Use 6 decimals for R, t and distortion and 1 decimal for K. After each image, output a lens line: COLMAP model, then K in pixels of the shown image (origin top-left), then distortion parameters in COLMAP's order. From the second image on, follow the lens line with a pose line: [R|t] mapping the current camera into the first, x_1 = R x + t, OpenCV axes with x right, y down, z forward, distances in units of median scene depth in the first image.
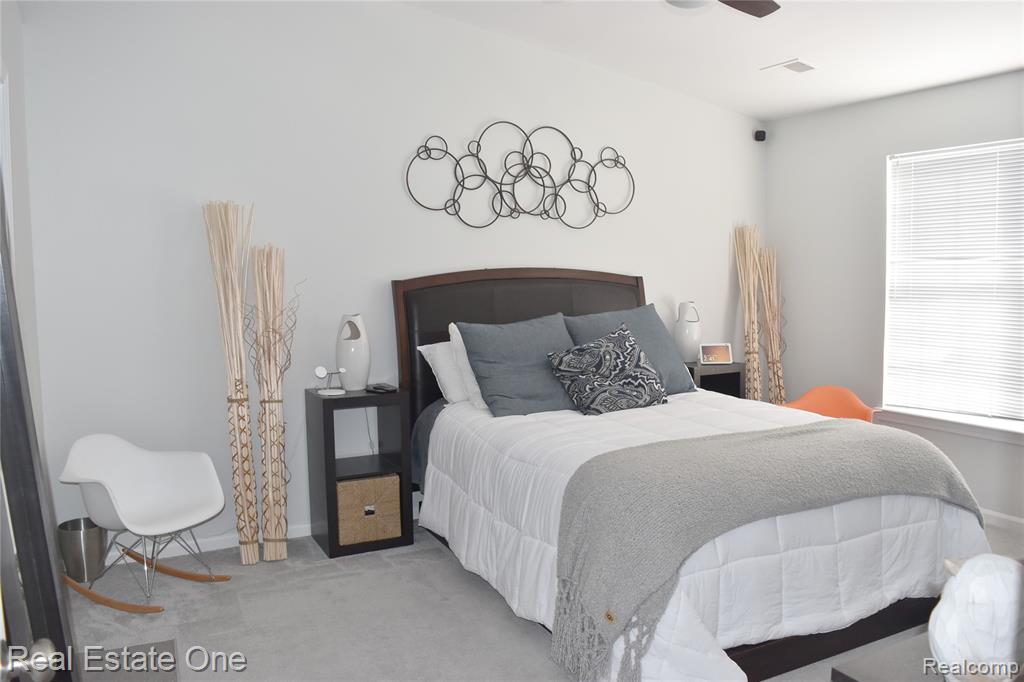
lens RADIAL K [[810.6, 0, 512.0], [0, 810.6, 341.0], [0, 0, 1]] dist [-0.096109, -0.005609]
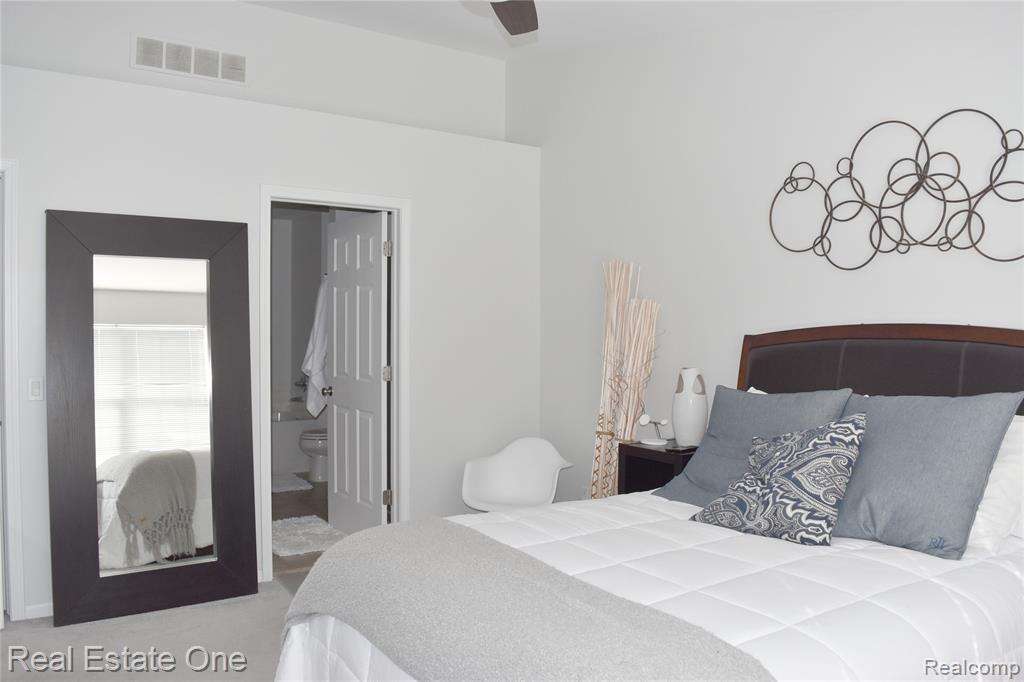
lens RADIAL K [[810.6, 0, 512.0], [0, 810.6, 341.0], [0, 0, 1]] dist [-0.096109, -0.005609]
pose [[0.141749, 0.040397, -0.989078, 0.645804], [-0.081210, 0.996274, 0.029052, -0.067301], [0.986566, 0.076205, 0.144502, 0.569534]]
